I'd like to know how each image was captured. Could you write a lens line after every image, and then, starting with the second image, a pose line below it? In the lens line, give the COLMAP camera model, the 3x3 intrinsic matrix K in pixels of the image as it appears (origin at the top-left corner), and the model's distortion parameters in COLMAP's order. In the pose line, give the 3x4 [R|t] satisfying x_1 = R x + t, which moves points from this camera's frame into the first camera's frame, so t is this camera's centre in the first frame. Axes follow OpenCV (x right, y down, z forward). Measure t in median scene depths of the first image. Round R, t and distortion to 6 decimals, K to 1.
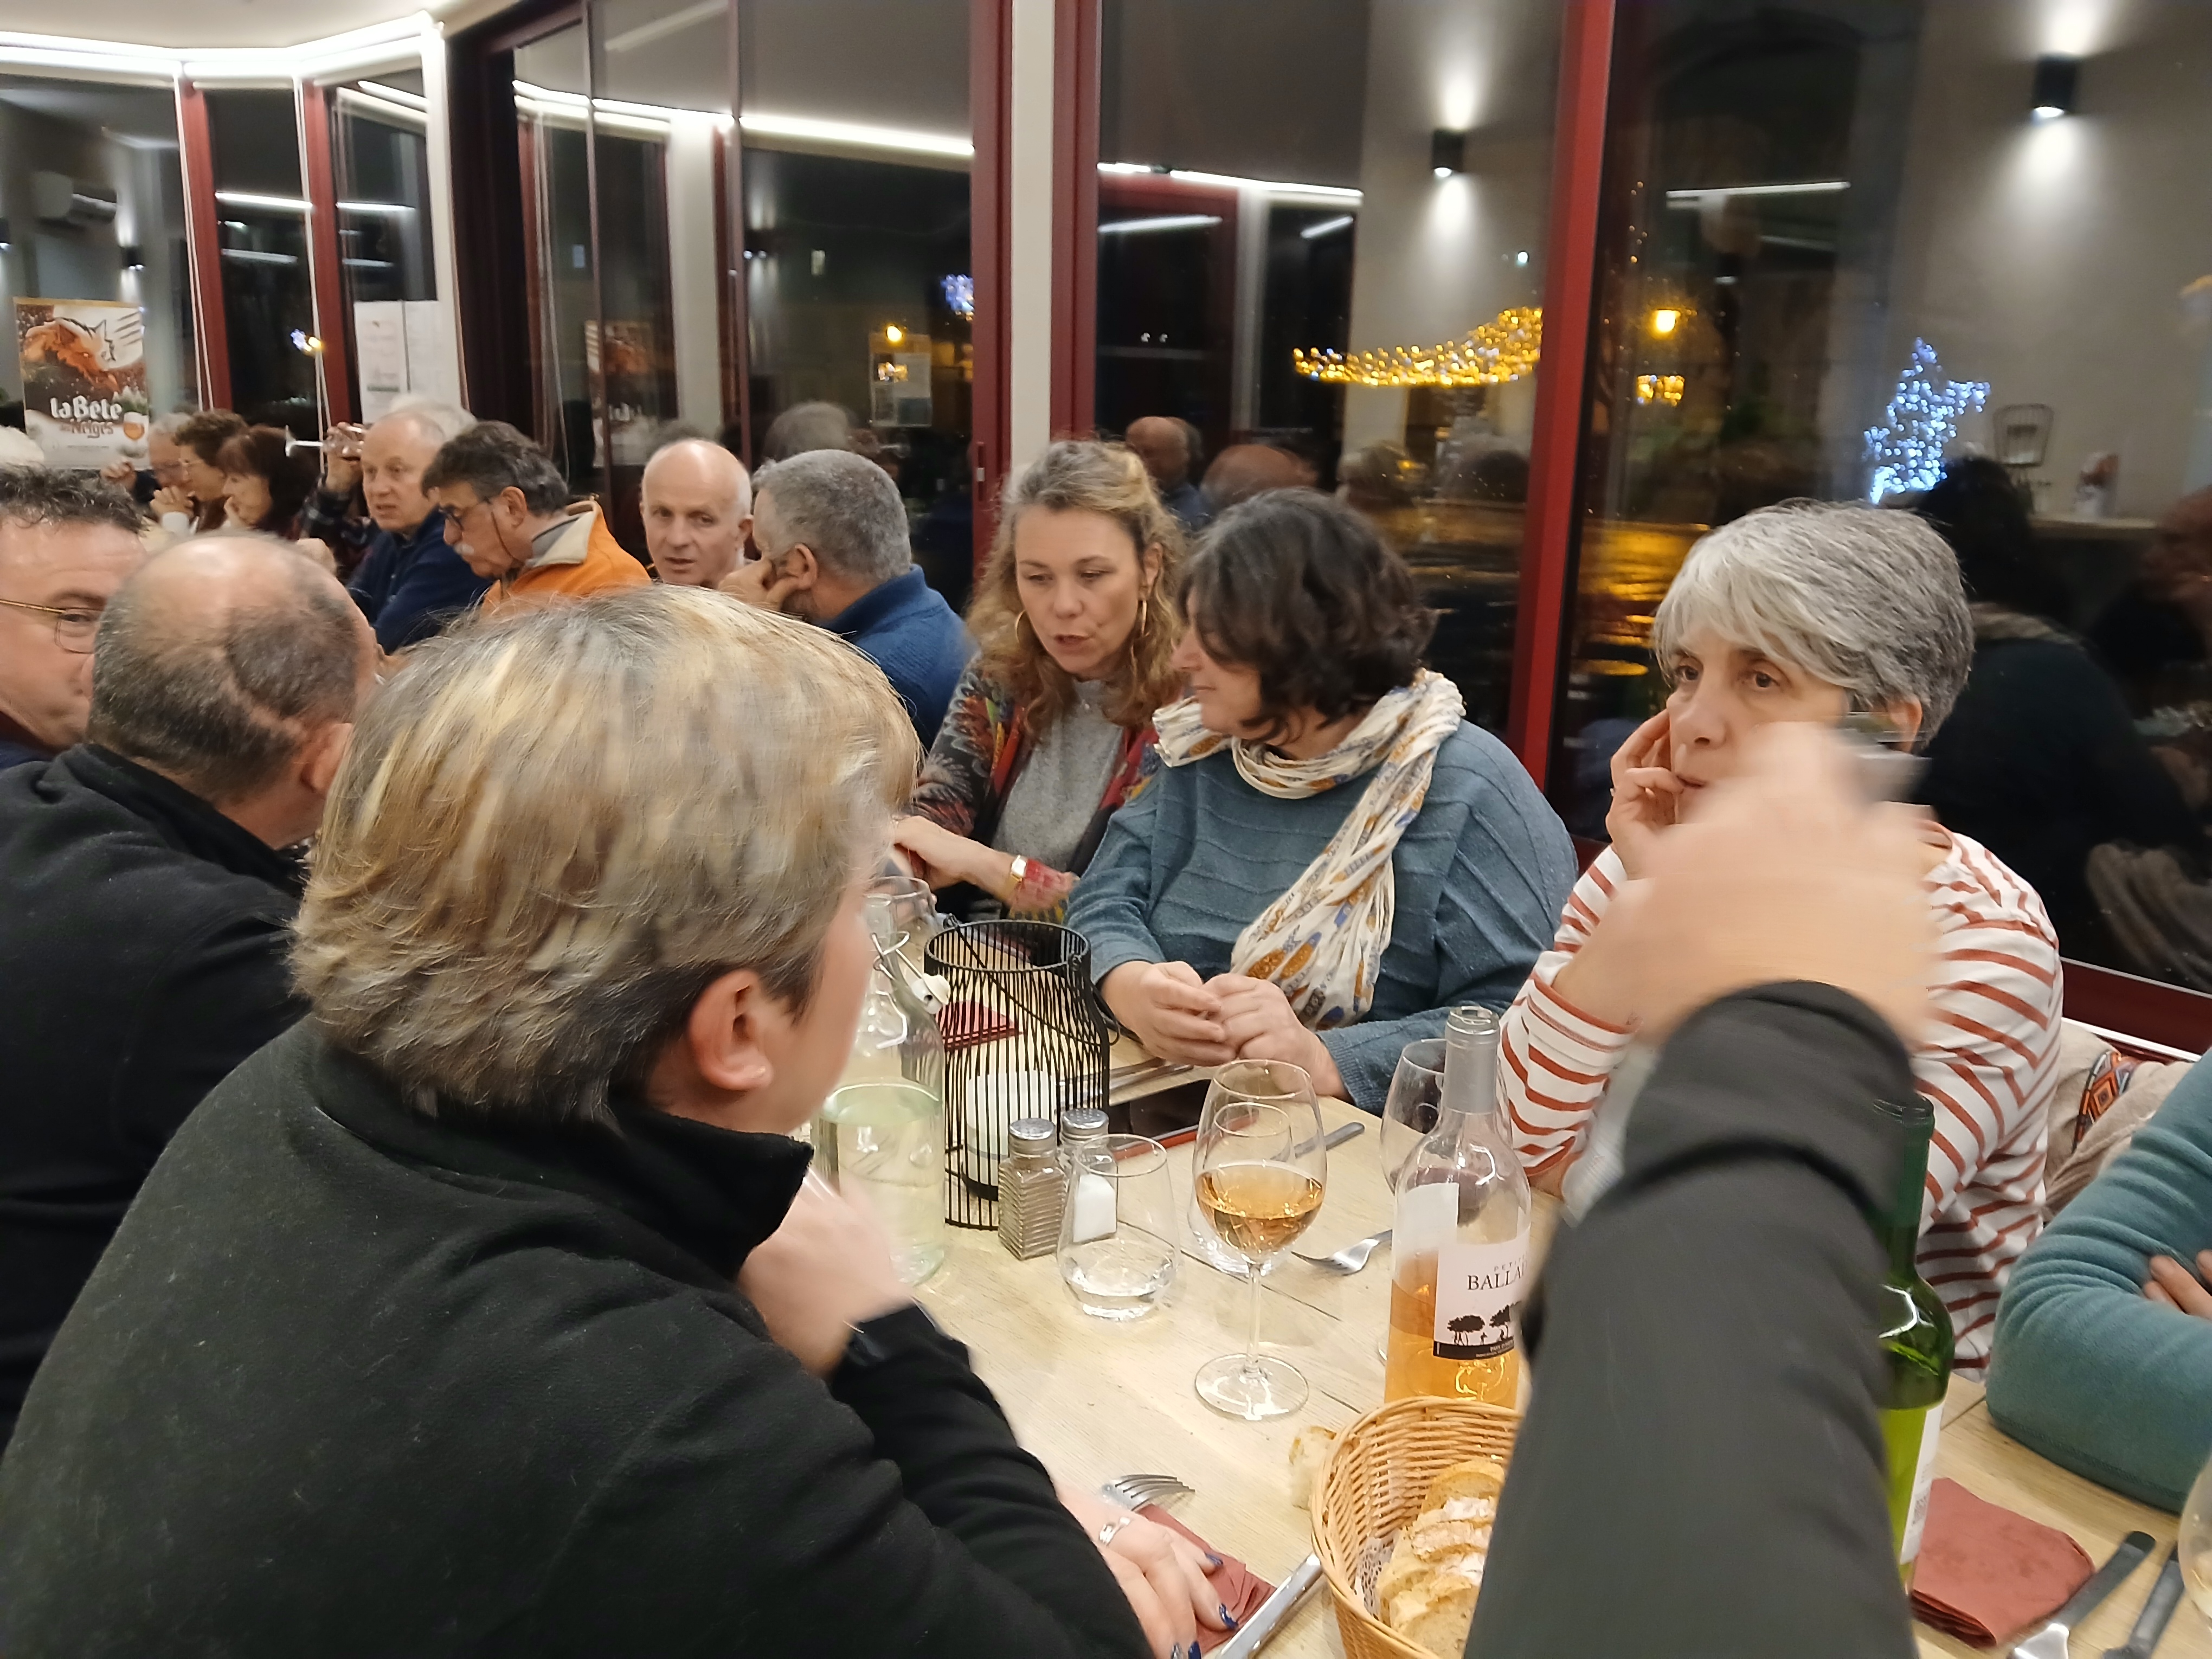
lens RADIAL K [[1783.8, 0, 1116.6], [0, 1783.8, 790.5], [0, 0, 1]] dist [-0.003172, -0.072063]
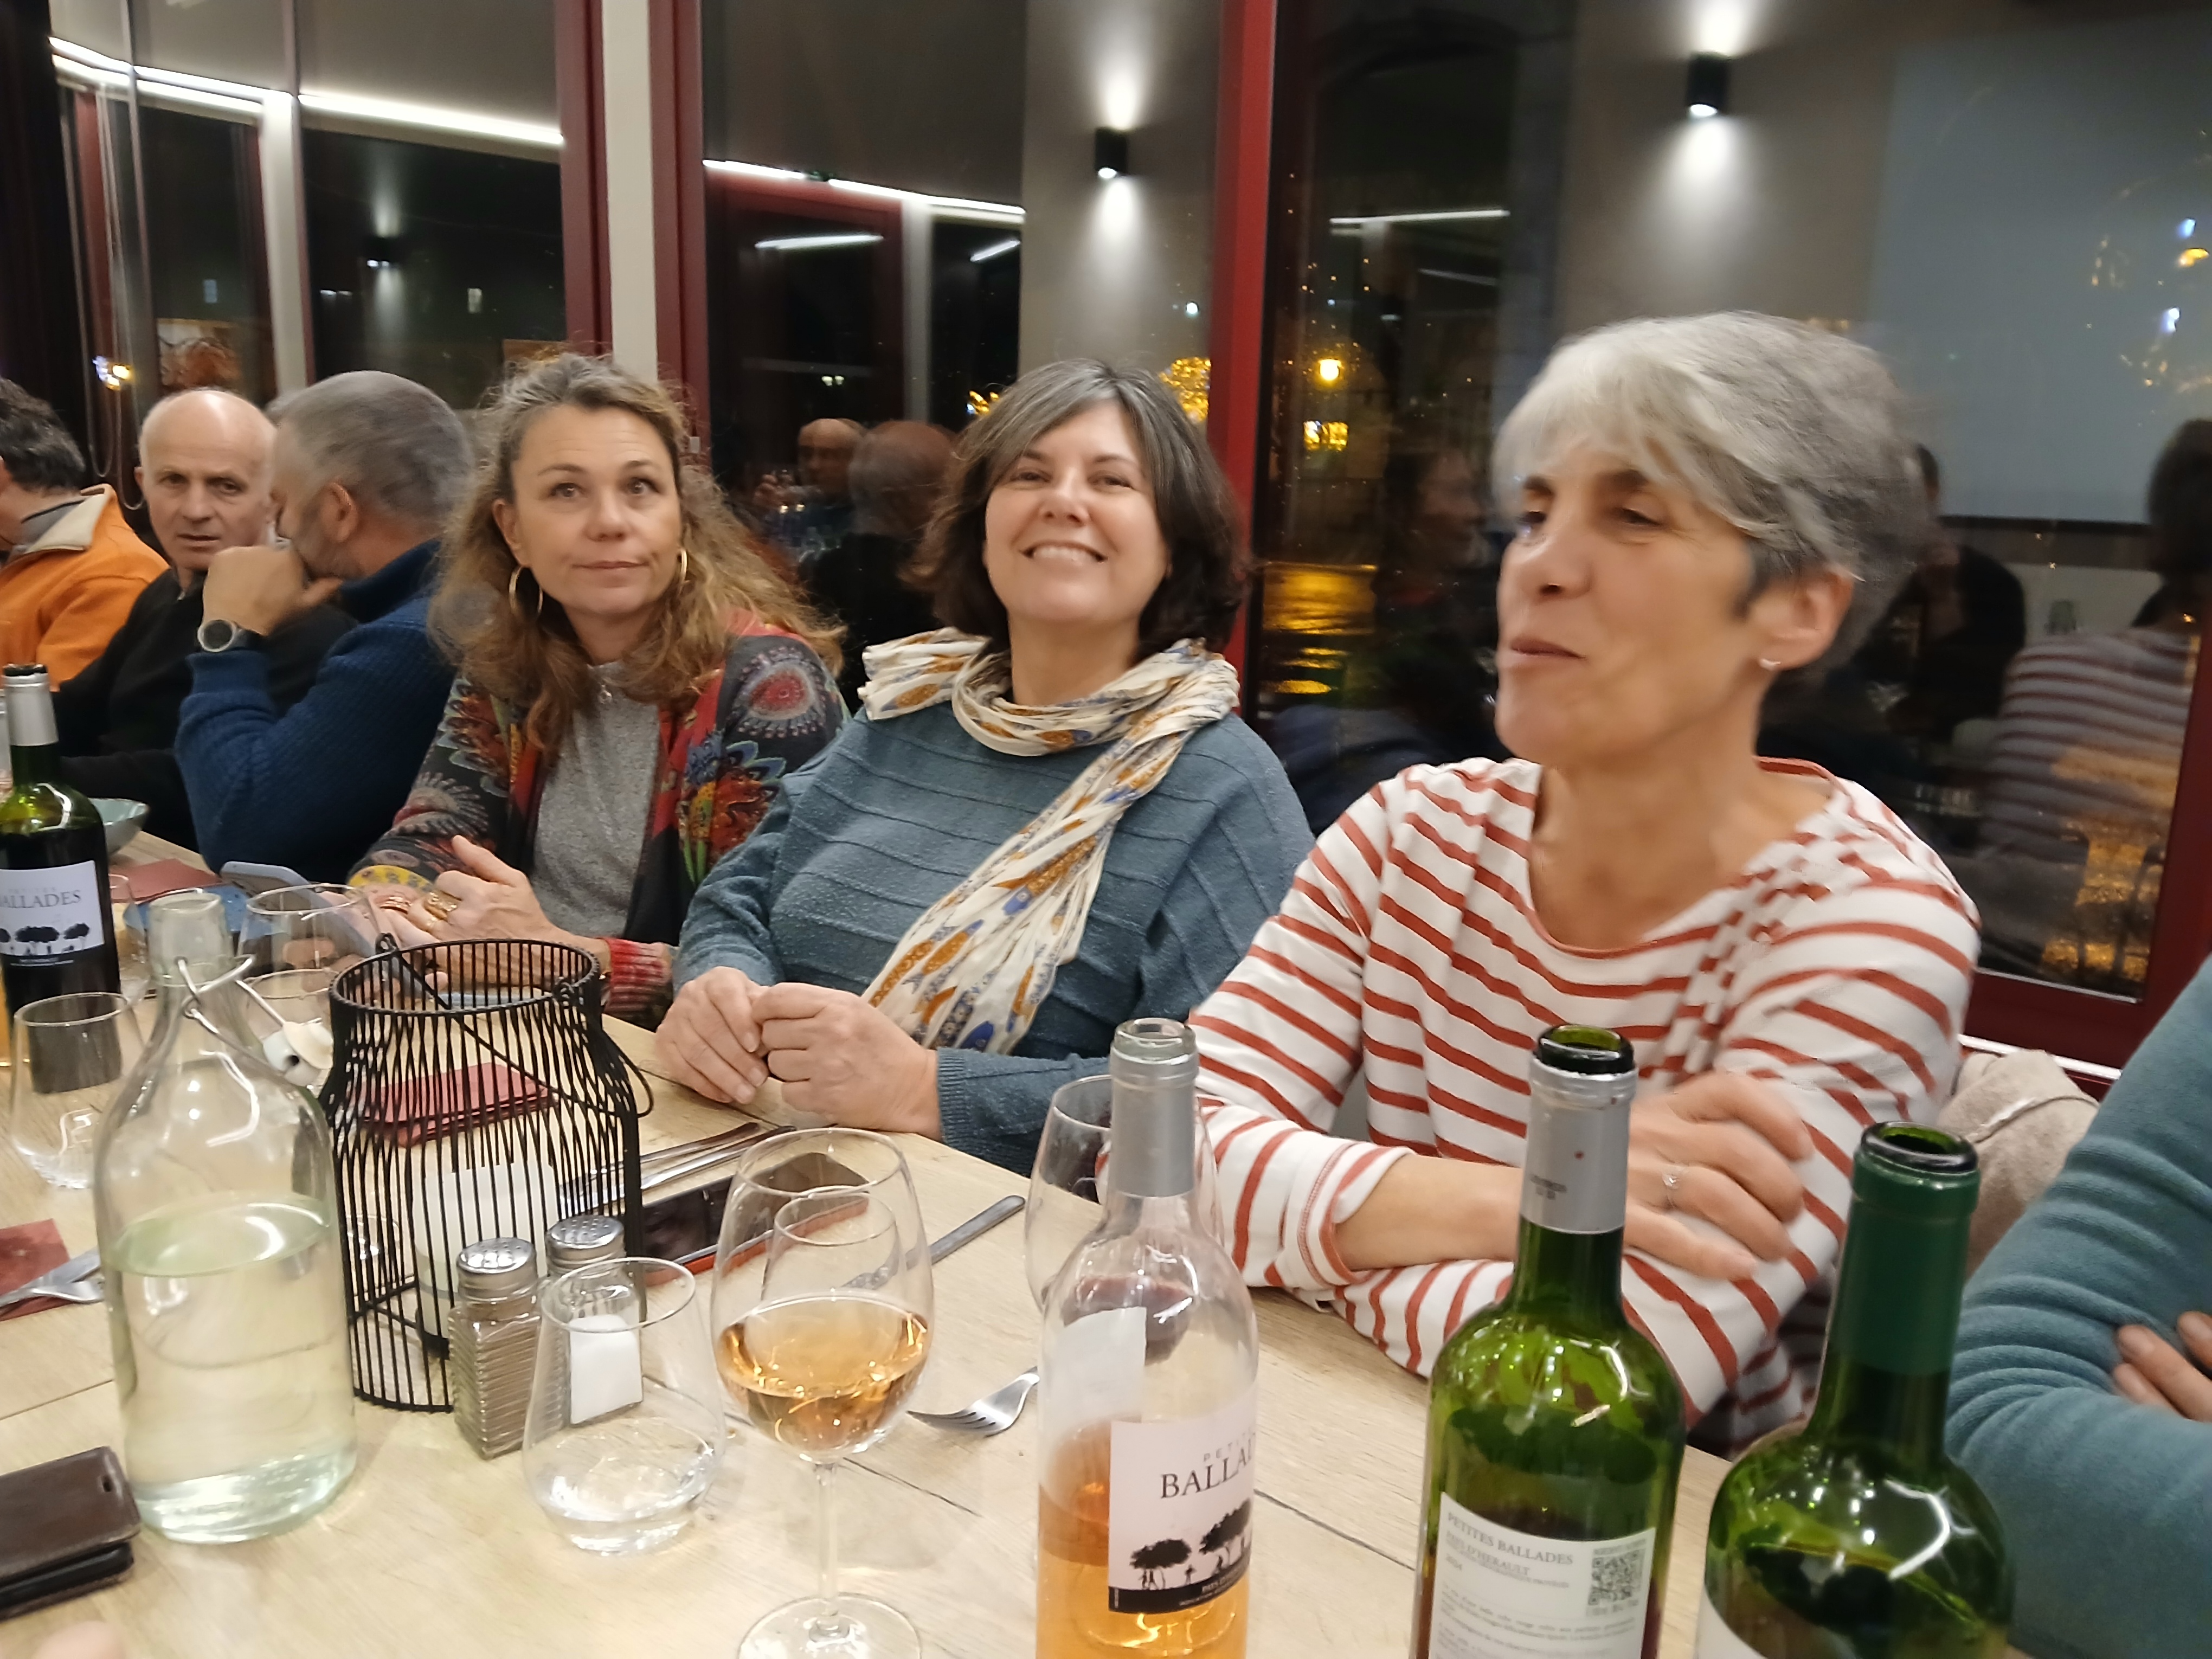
lens RADIAL K [[1783.8, 0, 1116.6], [0, 1783.8, 790.5], [0, 0, 1]] dist [-0.003172, -0.072063]
pose [[0.984760, -0.033639, 0.170634, 0.069294], [0.037669, 0.999081, -0.020435, 0.042742], [-0.169790, 0.026552, 0.985122, 0.319256]]
